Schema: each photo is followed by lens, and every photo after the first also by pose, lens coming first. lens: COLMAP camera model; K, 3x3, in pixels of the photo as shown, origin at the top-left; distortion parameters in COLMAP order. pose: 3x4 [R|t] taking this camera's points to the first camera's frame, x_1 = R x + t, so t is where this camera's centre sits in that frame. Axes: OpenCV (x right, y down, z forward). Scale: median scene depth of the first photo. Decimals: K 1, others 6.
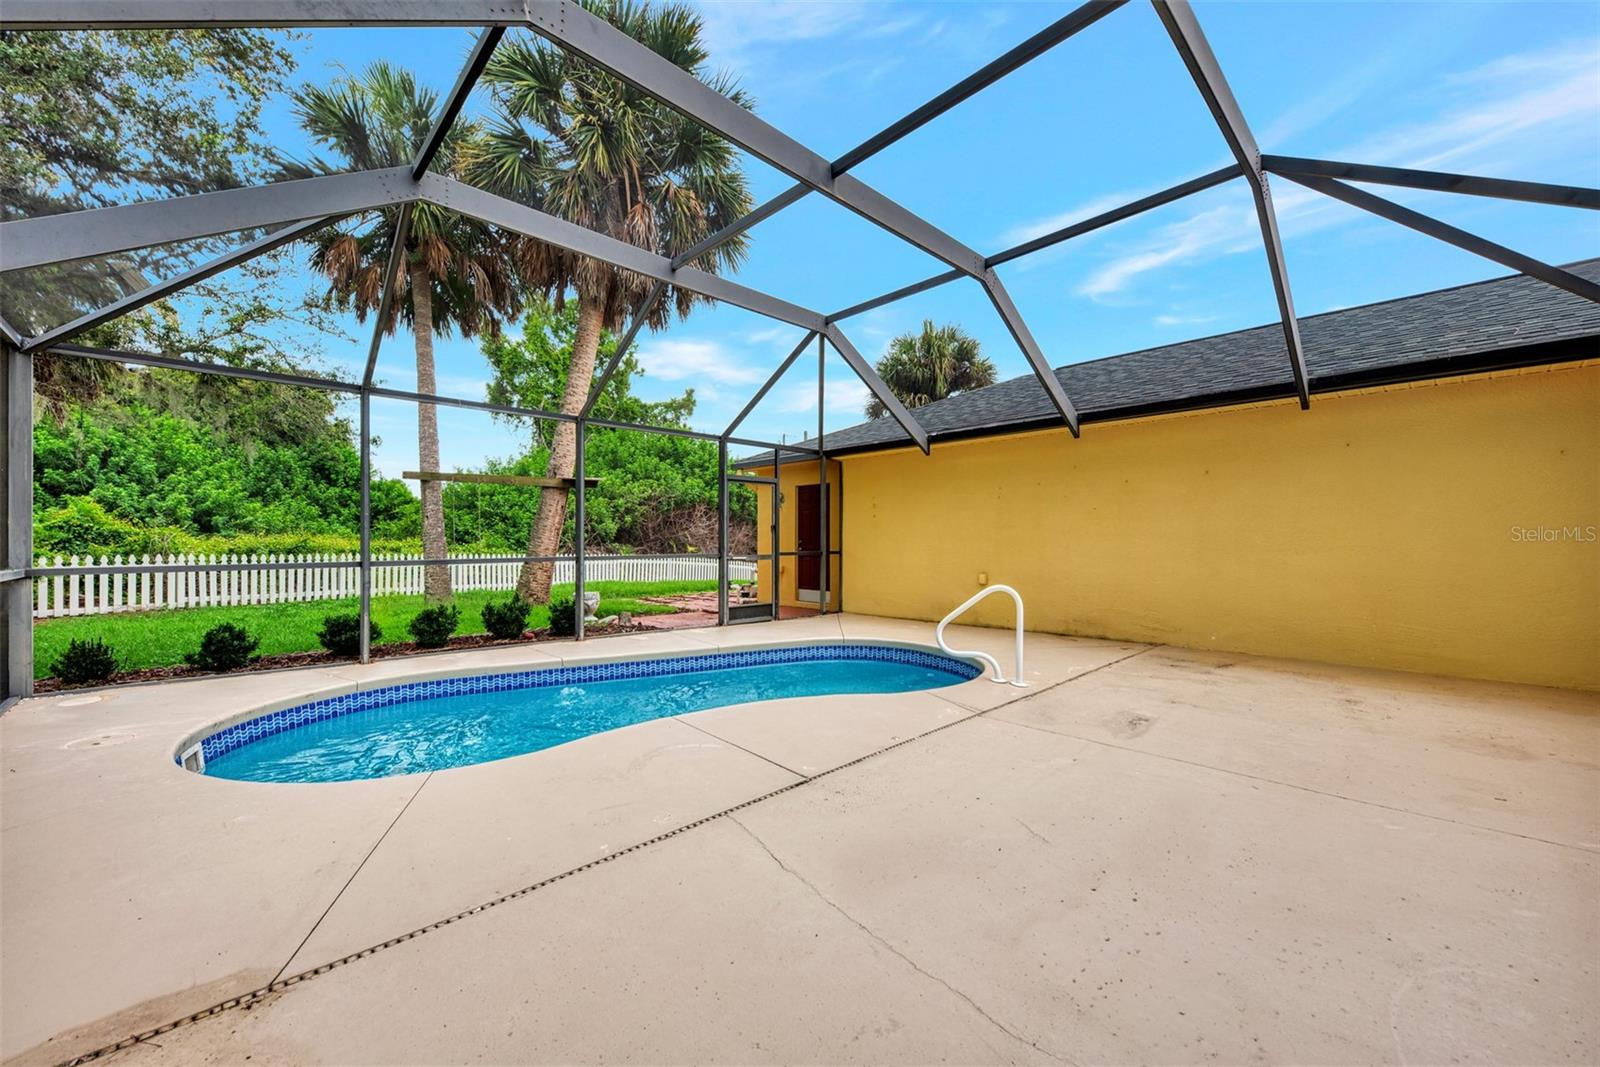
lens RADIAL K [[612.4, 0, 801.2], [0, 612.4, 534.9], [0, 0, 1]] dist [0.002273, 0.000072]
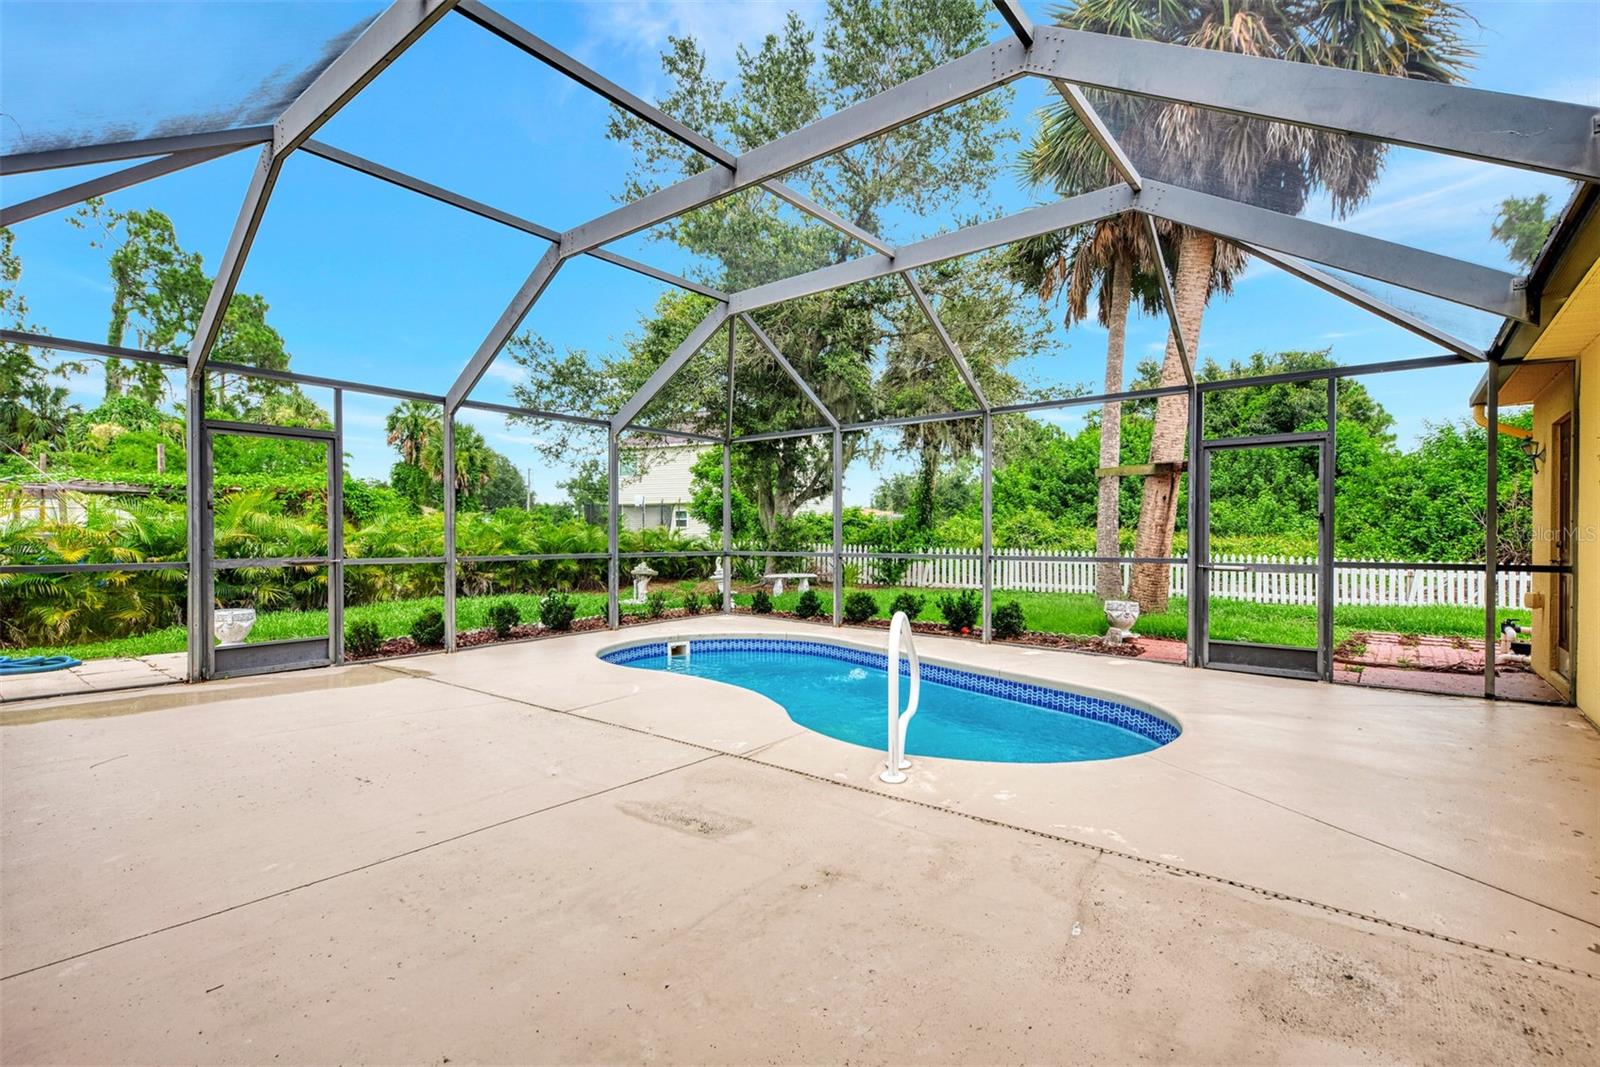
lens RADIAL K [[740.6, 0, 798.7], [0, 740.6, 536.9], [0, 0, 1]] dist [0.013374, 0.000208]
pose [[0.144692, 0.009004, -0.989436, 0.565702], [-0.005522, 0.999950, 0.008292, 0.000417], [0.989461, 0.004264, 0.144735, 0.425294]]
